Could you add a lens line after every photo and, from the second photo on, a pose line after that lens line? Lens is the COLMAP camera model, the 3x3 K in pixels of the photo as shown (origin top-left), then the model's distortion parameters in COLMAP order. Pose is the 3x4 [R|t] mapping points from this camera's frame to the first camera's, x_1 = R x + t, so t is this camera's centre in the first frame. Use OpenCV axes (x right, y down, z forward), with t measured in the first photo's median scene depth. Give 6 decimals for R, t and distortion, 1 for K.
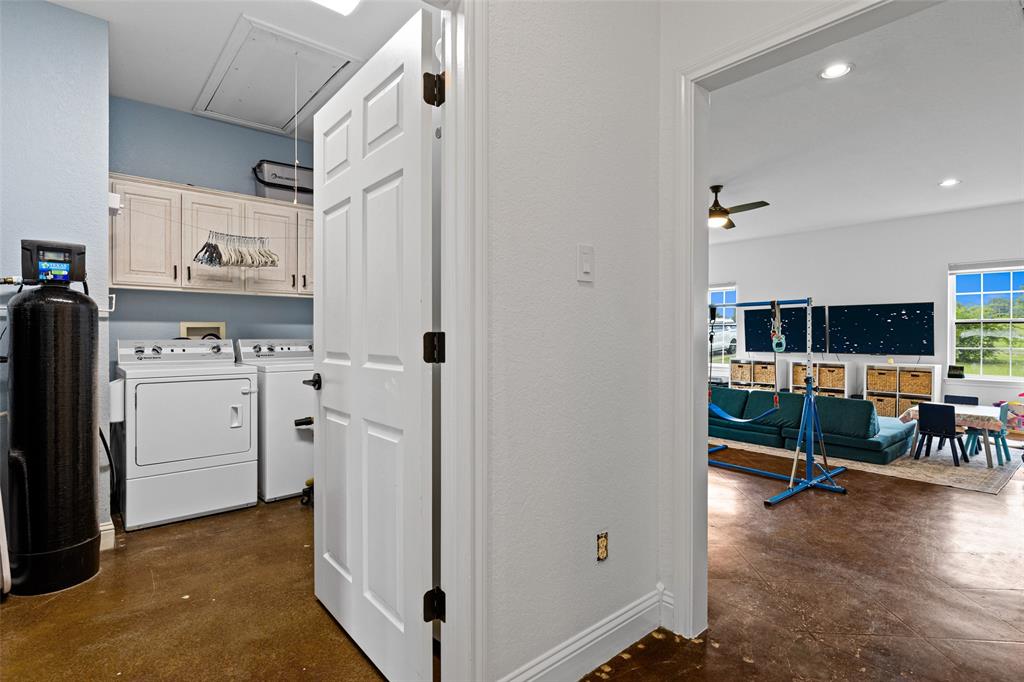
lens RADIAL K [[497.7, 0, 504.6], [0, 497.7, 340.0], [0, 0, 1]] dist [-0.004095, 0.002162]
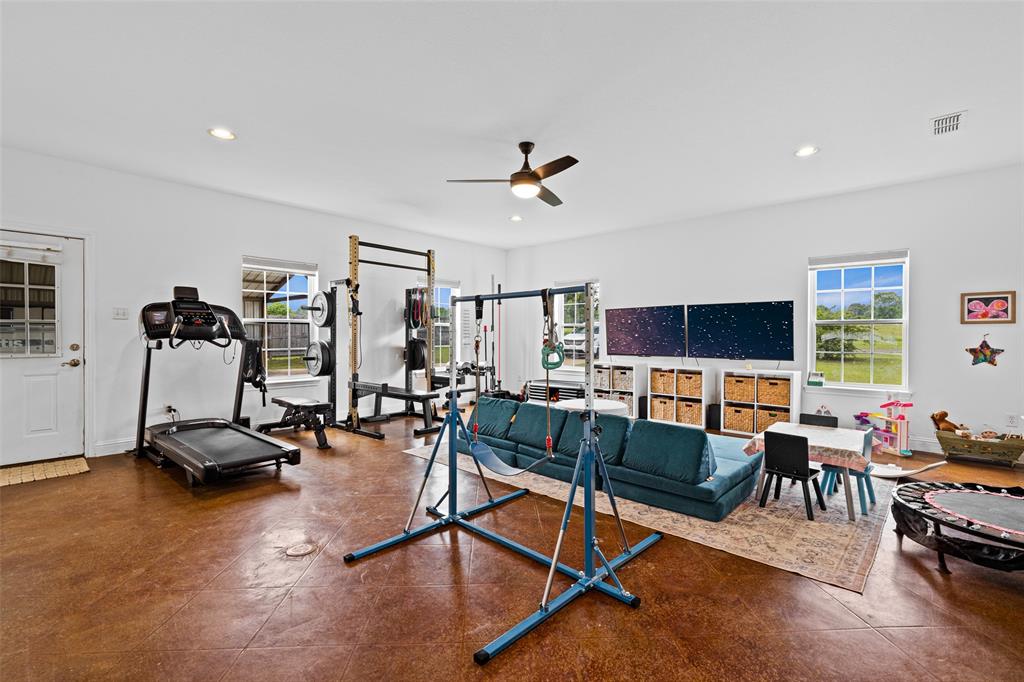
lens RADIAL K [[462.2, 0, 493.6], [0, 462.2, 340.9], [0, 0, 1]] dist [0.007757, -0.001436]
pose [[0.992916, -0.001474, 0.118810, 0.268257], [0.000992, 0.999991, 0.004115, -0.009316], [-0.118815, -0.003968, 0.992908, 0.276420]]
